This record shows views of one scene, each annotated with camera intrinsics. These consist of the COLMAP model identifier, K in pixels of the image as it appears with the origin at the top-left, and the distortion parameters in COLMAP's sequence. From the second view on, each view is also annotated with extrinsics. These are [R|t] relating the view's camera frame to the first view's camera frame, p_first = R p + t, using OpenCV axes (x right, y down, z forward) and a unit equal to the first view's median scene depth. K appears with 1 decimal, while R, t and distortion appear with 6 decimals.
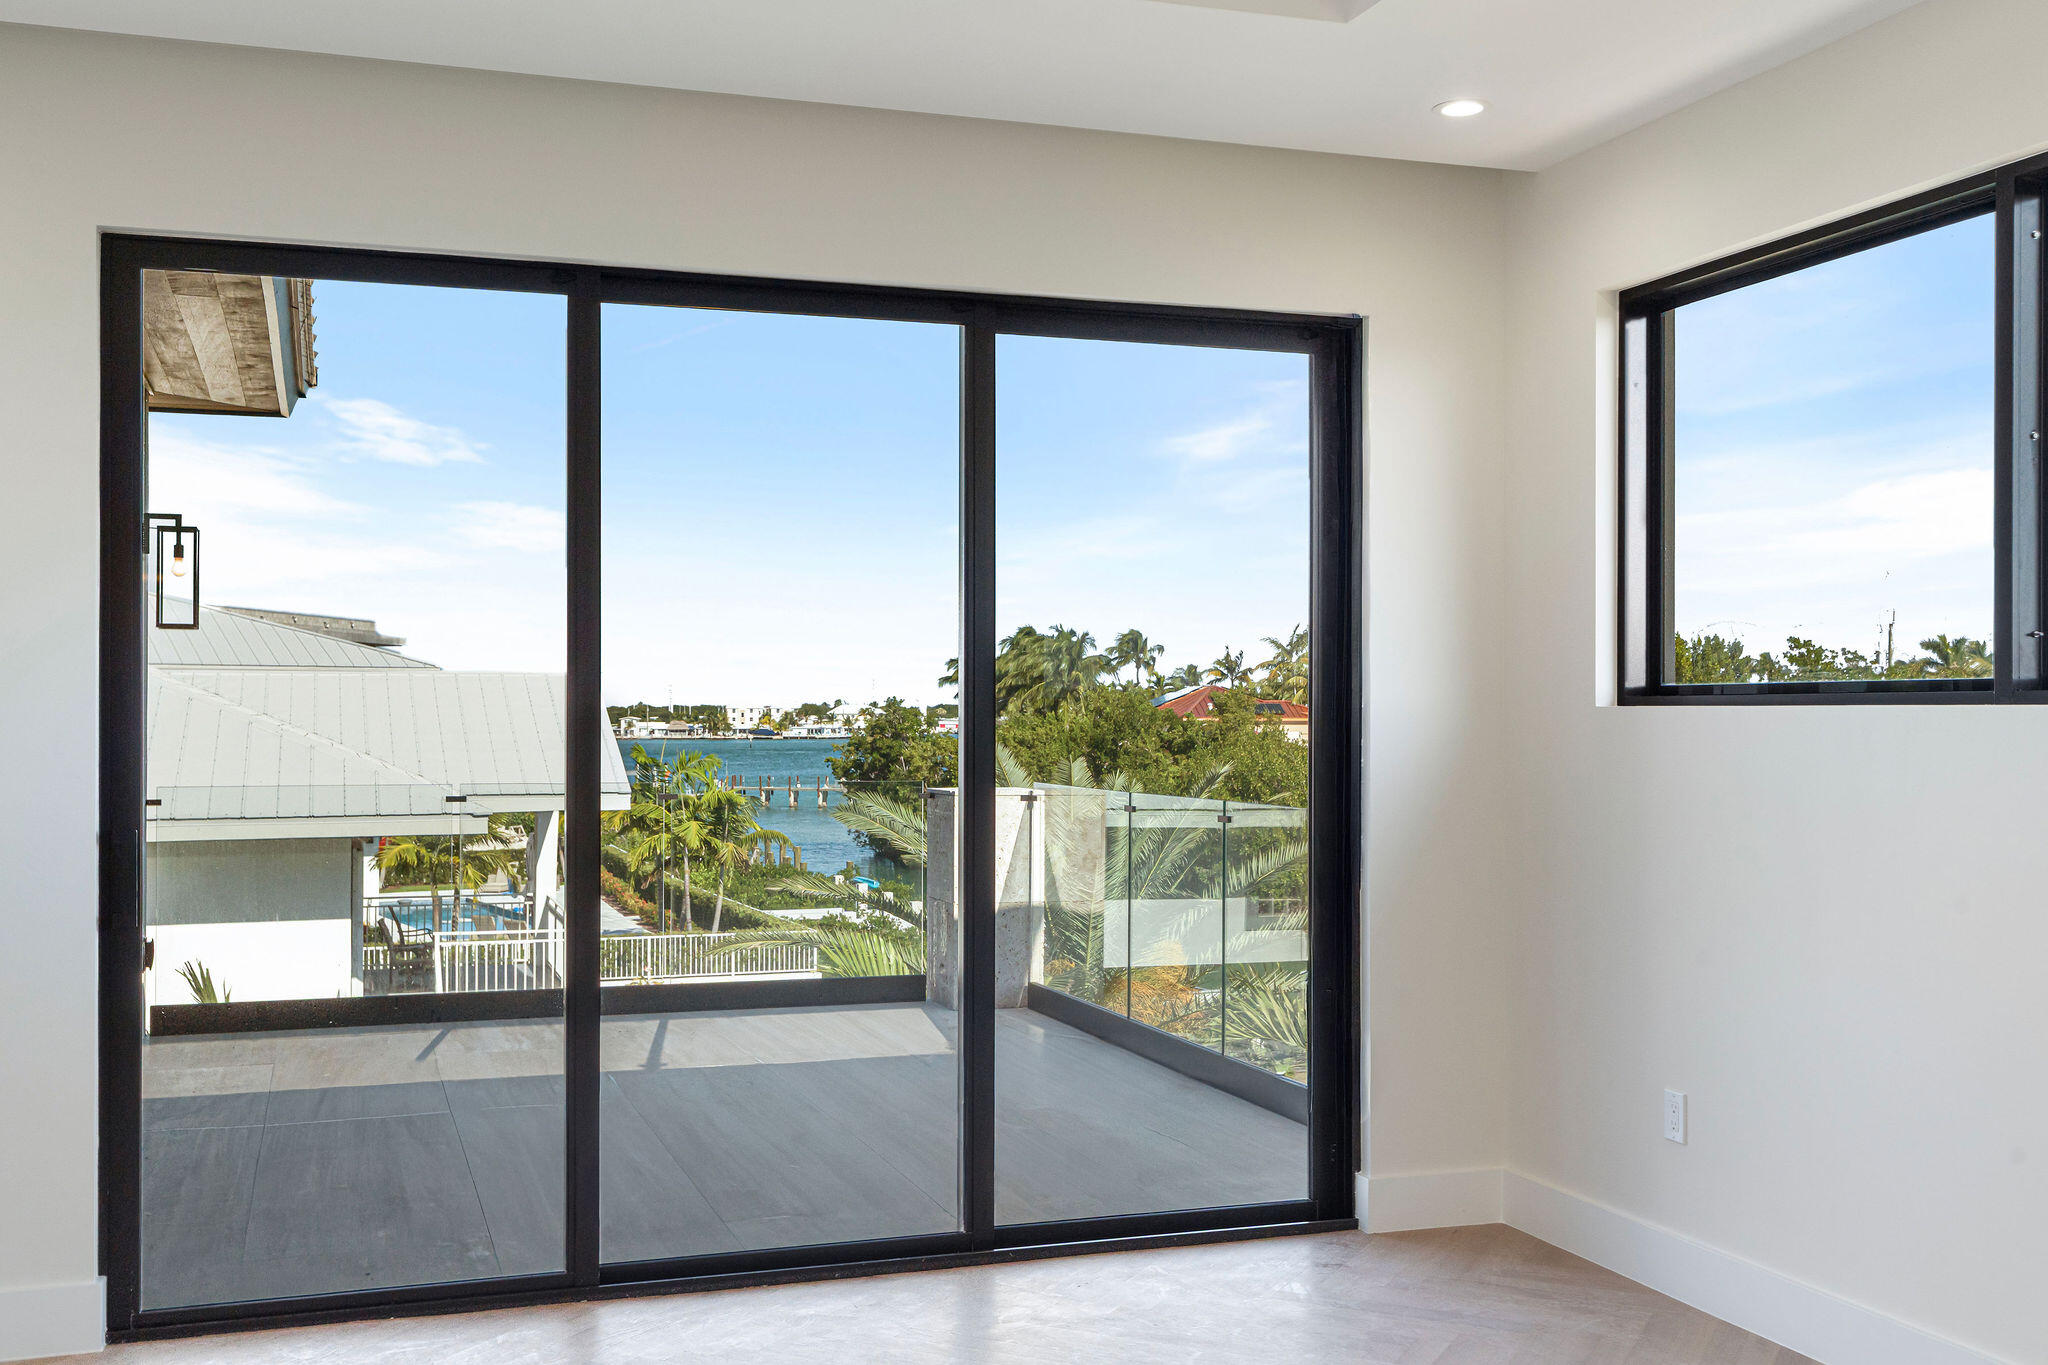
lens RADIAL K [[2023.3, 0, 1013.0], [0, 2023.3, 695.8], [0, 0, 1]] dist [0.005708, 0.000000]
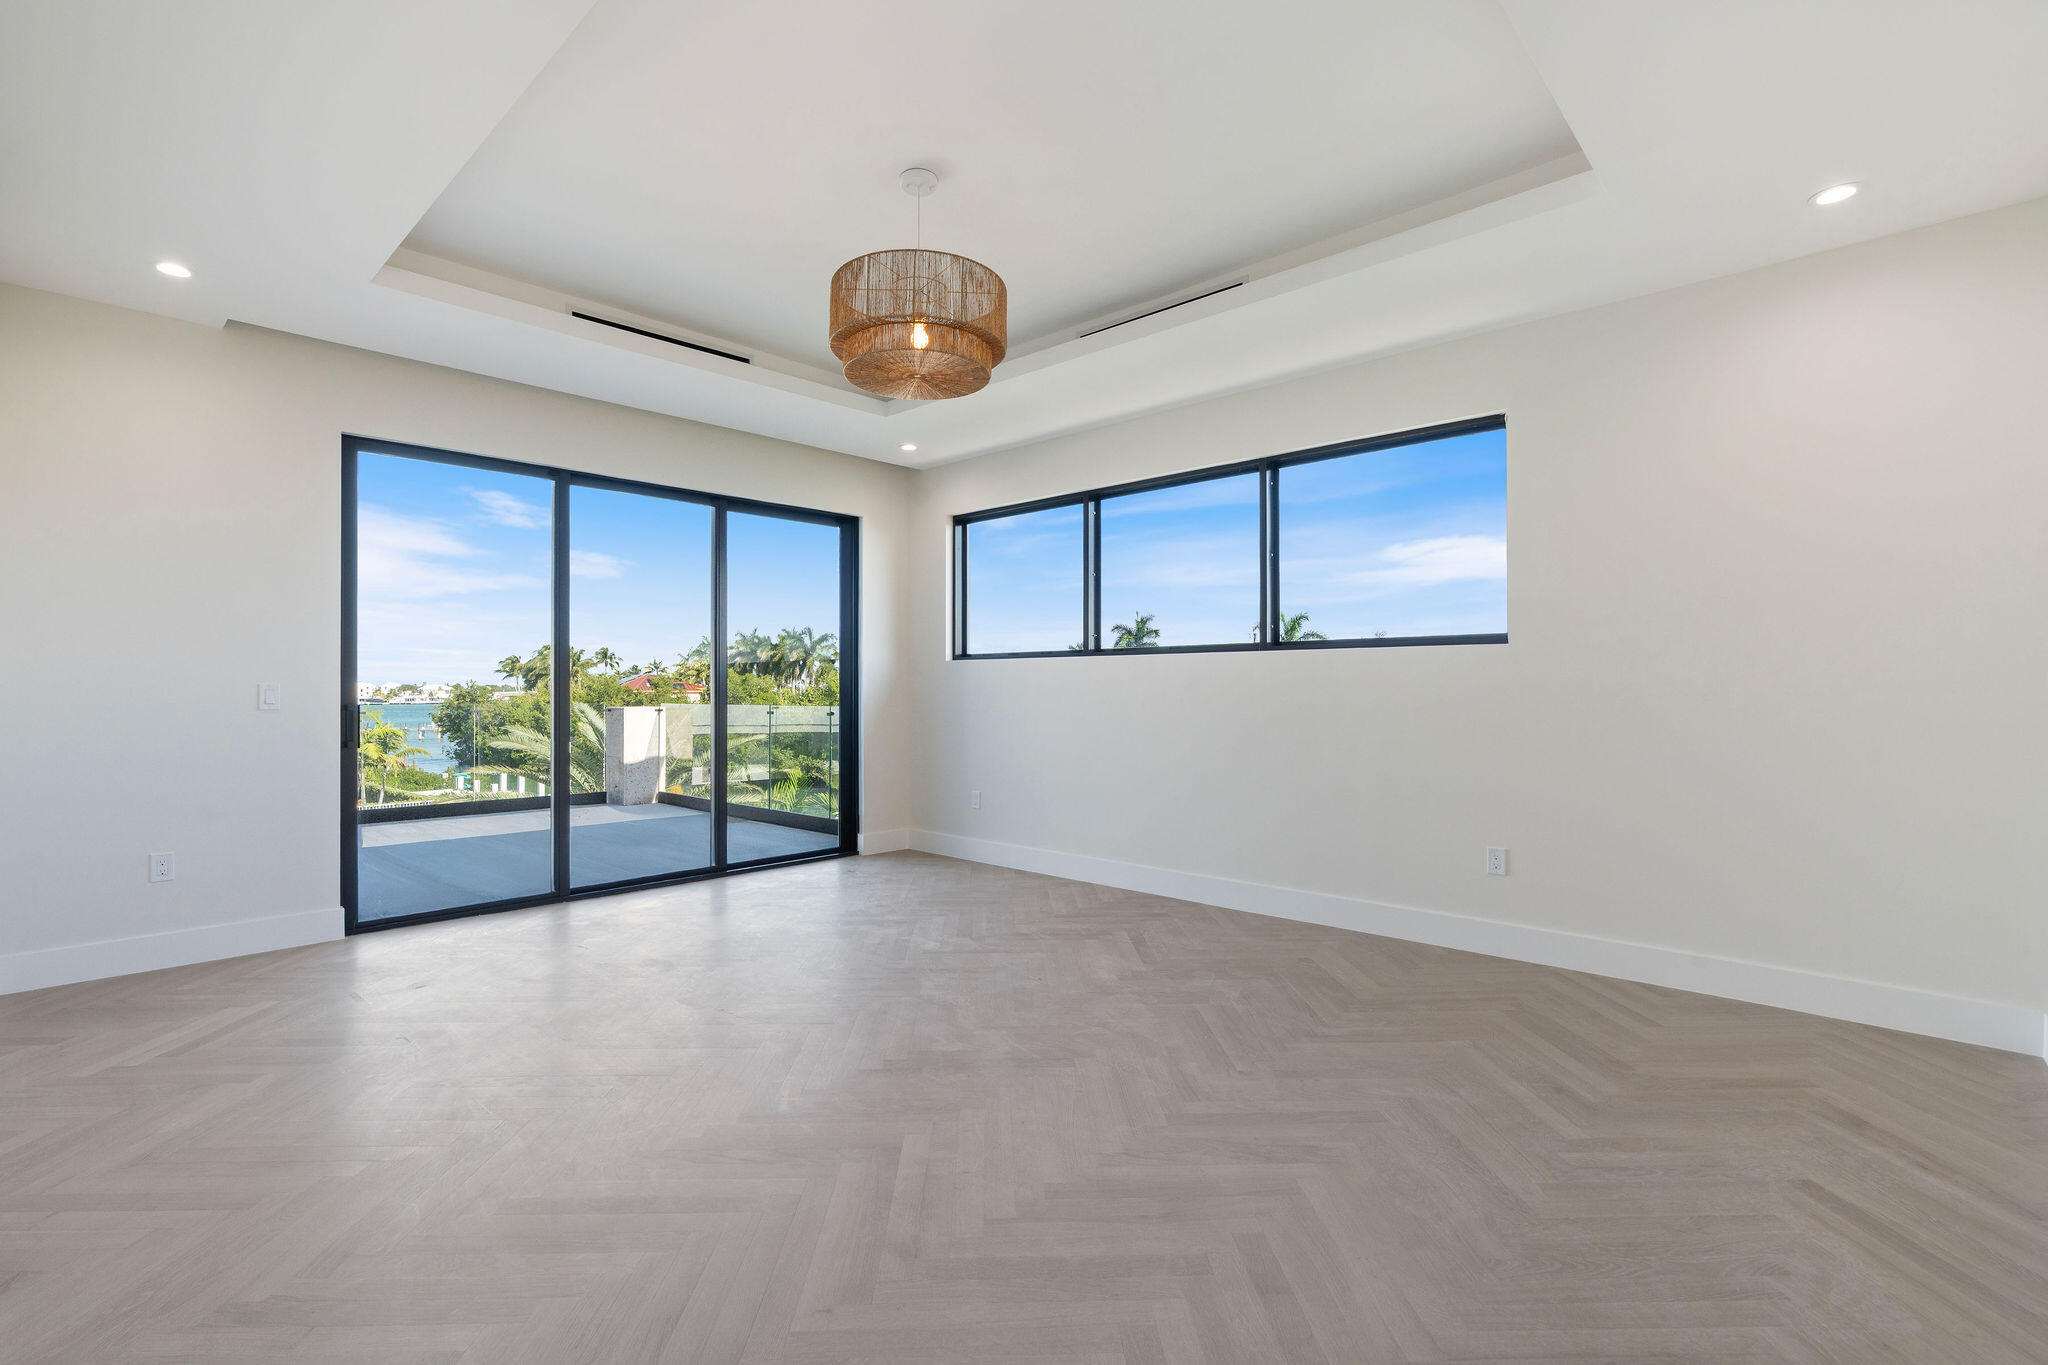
lens RADIAL K [[929.2, 0, 1020.7], [0, 929.2, 674.8], [0, 0, 1]] dist [-0.003504, 0.000199]
pose [[0.883100, 0.005781, 0.469149, -0.214258], [-0.002237, 0.999965, -0.008110, 0.032626], [-0.469179, 0.006113, 0.883082, -0.188484]]
